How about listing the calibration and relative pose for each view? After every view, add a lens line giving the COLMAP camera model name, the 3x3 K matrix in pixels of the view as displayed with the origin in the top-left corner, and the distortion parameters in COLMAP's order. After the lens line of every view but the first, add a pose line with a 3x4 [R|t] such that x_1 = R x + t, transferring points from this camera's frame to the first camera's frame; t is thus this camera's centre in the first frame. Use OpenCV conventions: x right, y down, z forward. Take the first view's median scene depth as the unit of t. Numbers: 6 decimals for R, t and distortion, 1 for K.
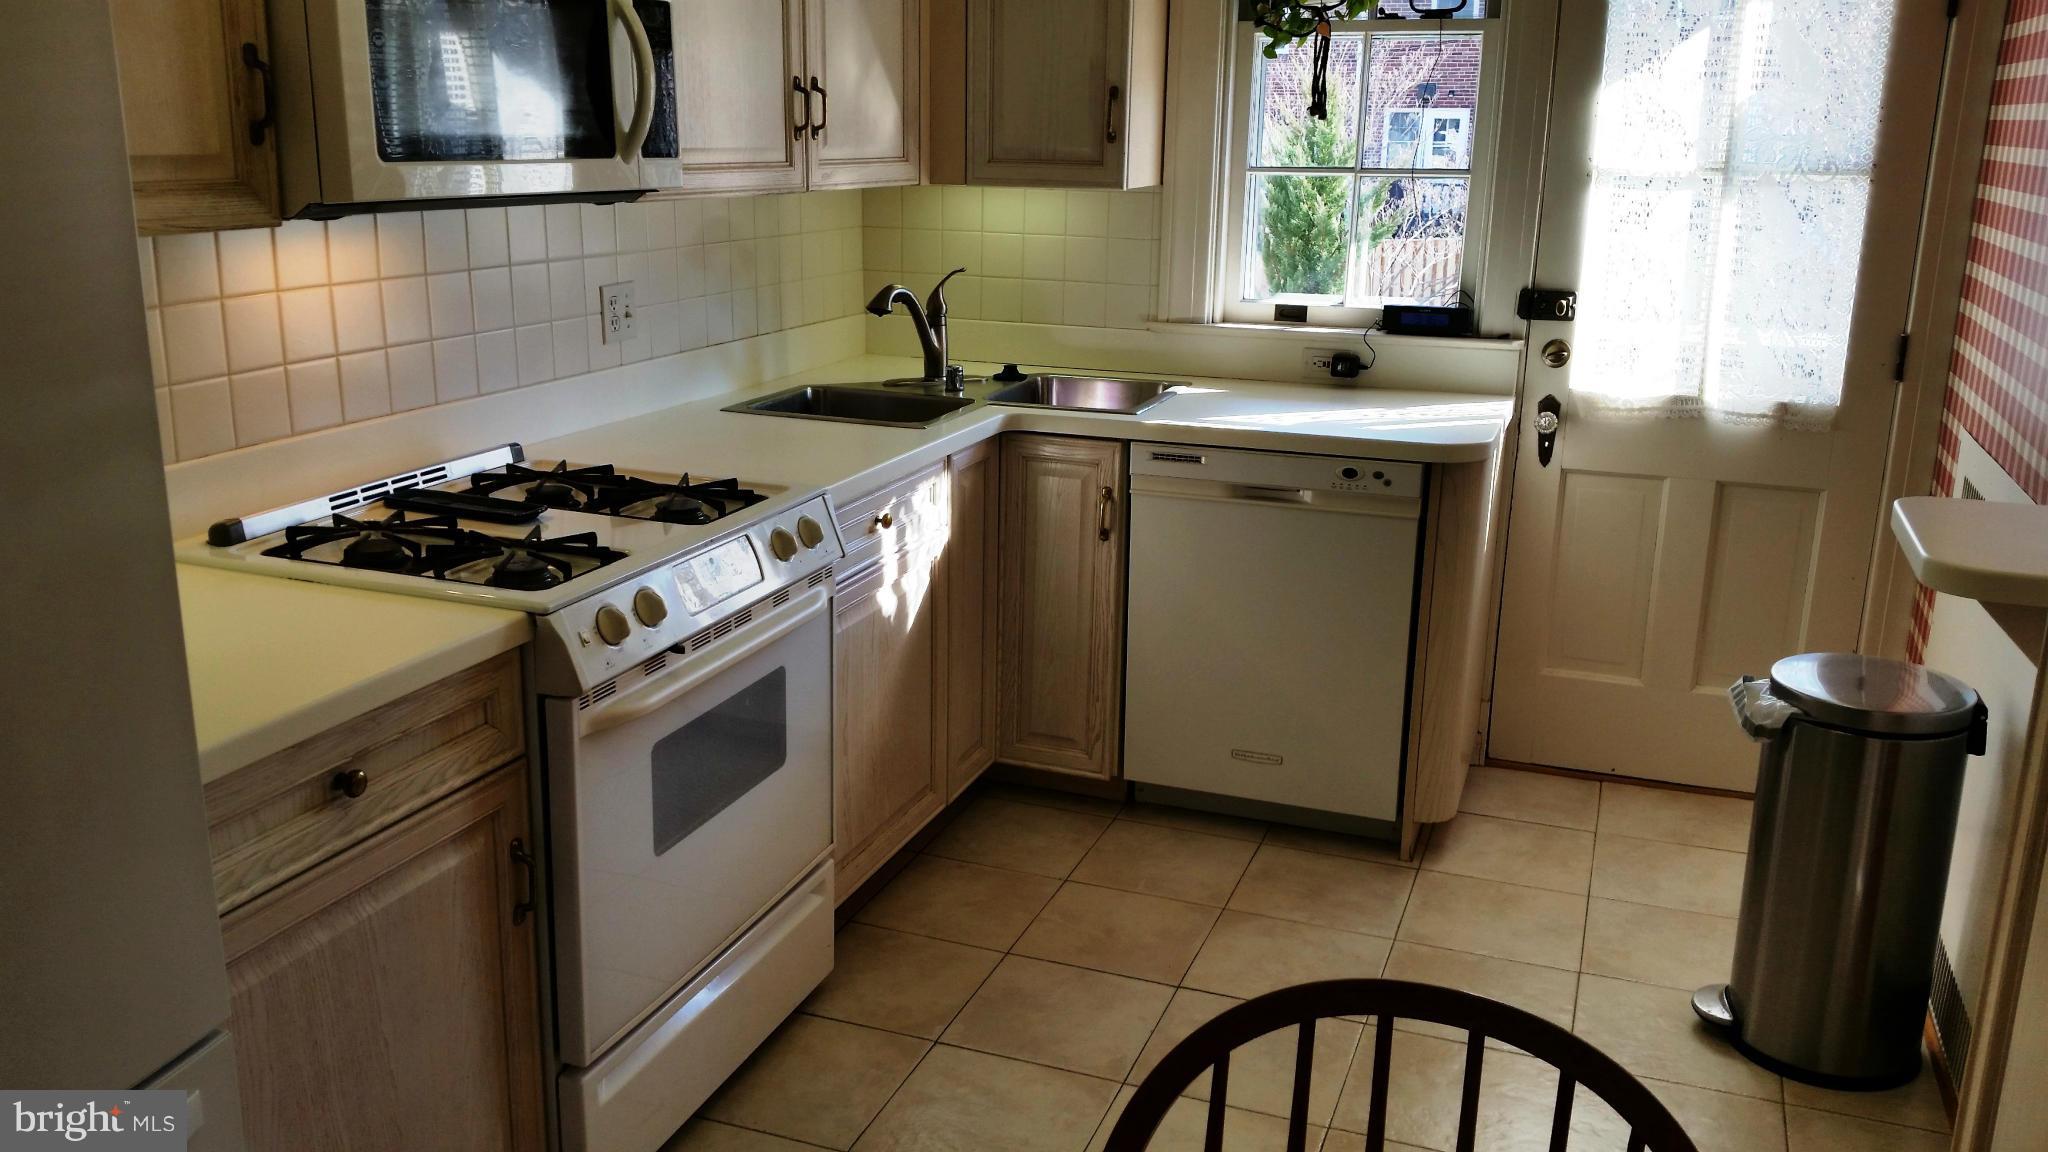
lens RADIAL K [[1682.4, 0, 1024.0], [0, 1682.4, 576.0], [0, 0, 1]] dist [0.098201, -0.008249]
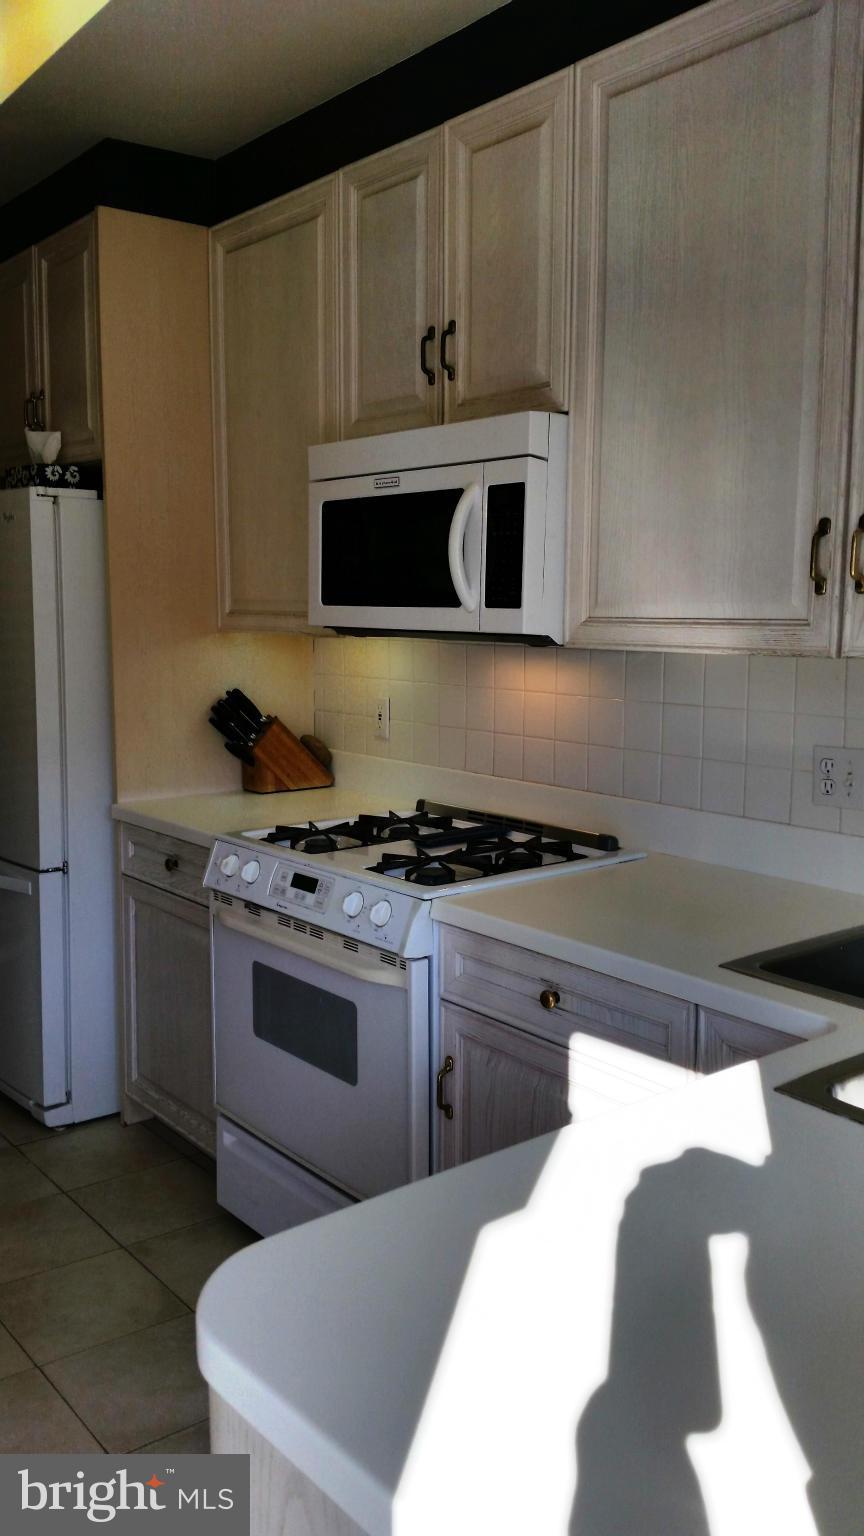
lens RADIAL K [[1261.8, 0, 432.0], [0, 1261.8, 768.0], [0, 0, 1]] dist [0.098201, -0.008249]
pose [[-0.504825, 0.085466, -0.858980, 0.608323], [-0.244508, 0.940177, 0.237242, -0.340828], [0.827869, 0.329793, -0.453728, 1.410471]]
